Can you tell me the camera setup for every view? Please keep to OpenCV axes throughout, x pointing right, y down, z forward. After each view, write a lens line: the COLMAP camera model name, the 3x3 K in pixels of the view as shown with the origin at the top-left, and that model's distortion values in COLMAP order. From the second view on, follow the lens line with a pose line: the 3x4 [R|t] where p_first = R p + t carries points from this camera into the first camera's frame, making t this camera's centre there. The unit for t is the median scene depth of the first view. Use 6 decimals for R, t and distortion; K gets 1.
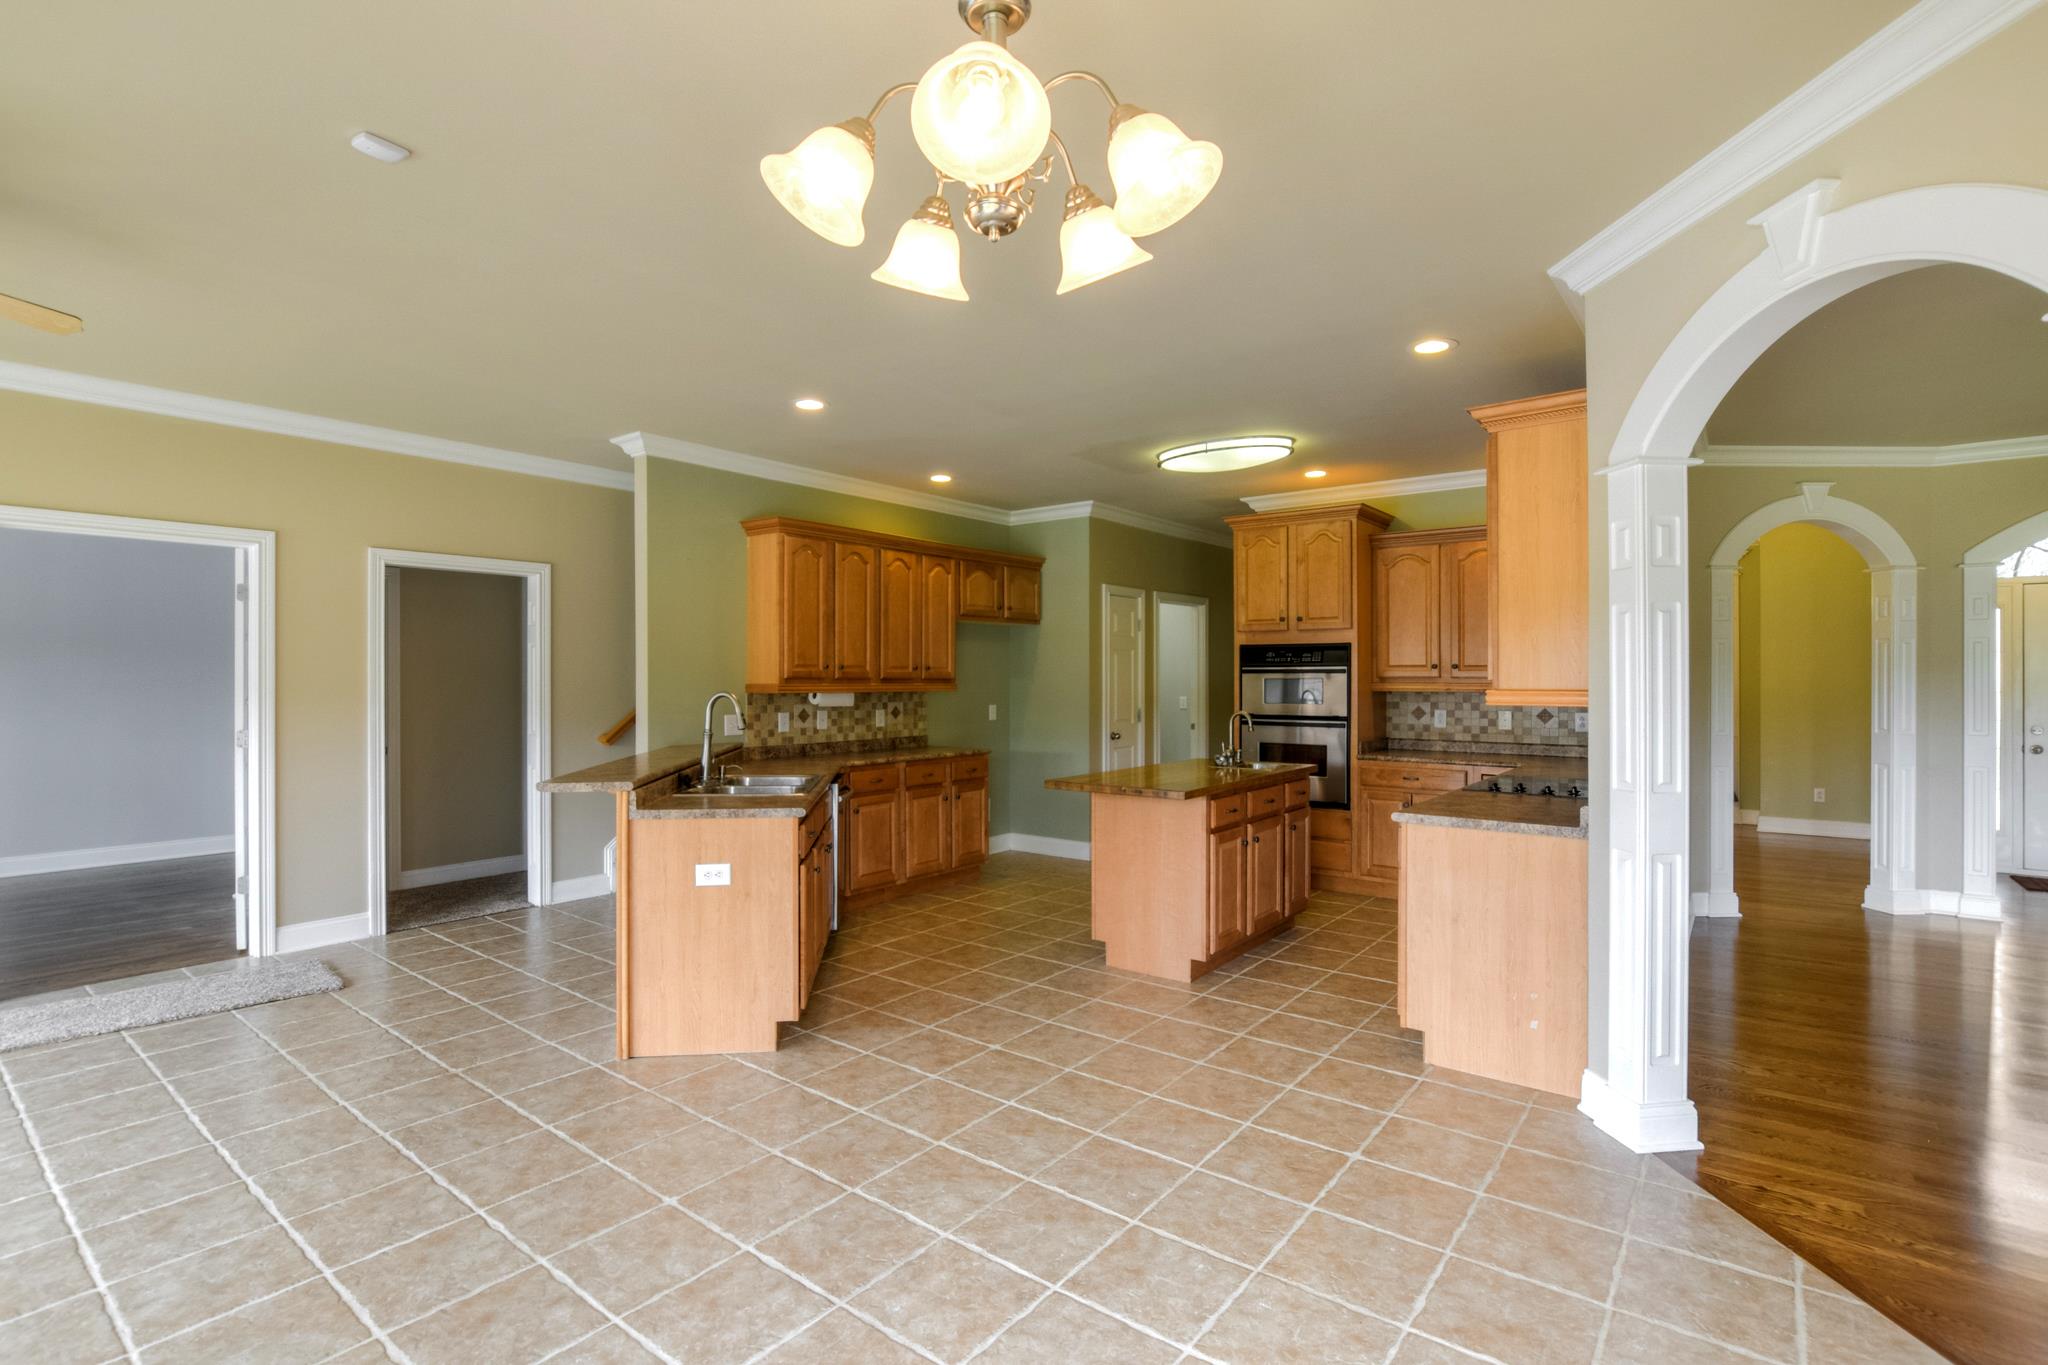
lens RADIAL K [[909.5, 0, 1020.5], [0, 909.5, 678.7], [0, 0, 1]] dist [0.000837, 0.000123]
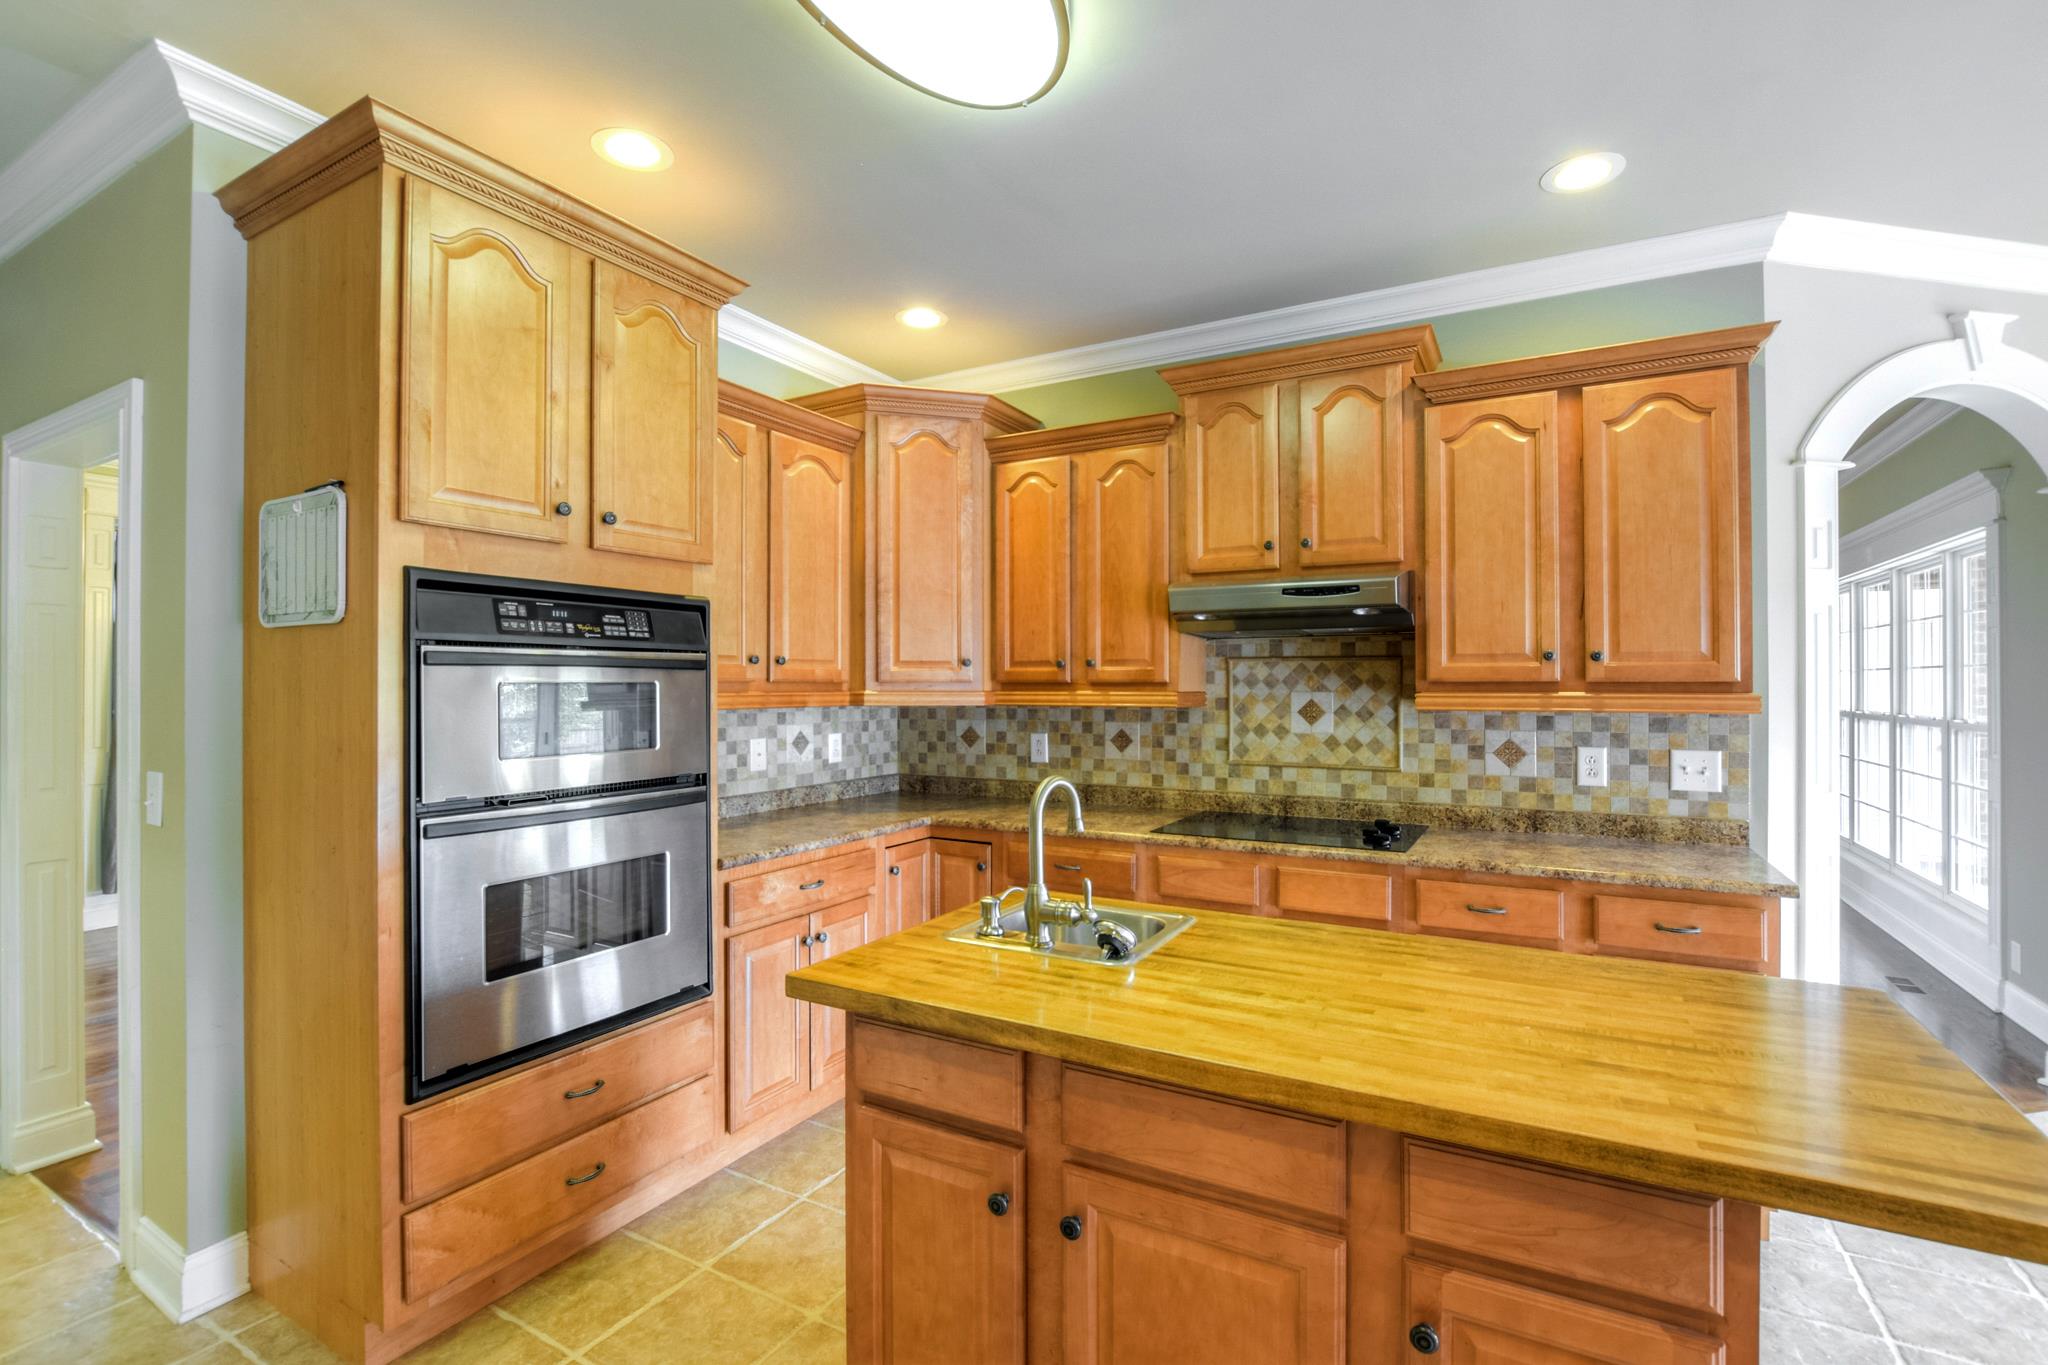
lens RADIAL K [[909.5, 0, 1023.5], [0, 909.5, 683.1], [0, 0, 1]] dist [0.000837, 0.000123]
pose [[-0.115172, 0.005765, 0.993329, -0.073238], [0.005759, 0.999970, -0.005136, 0.003220], [-0.993329, 0.005129, -0.115202, 0.900626]]
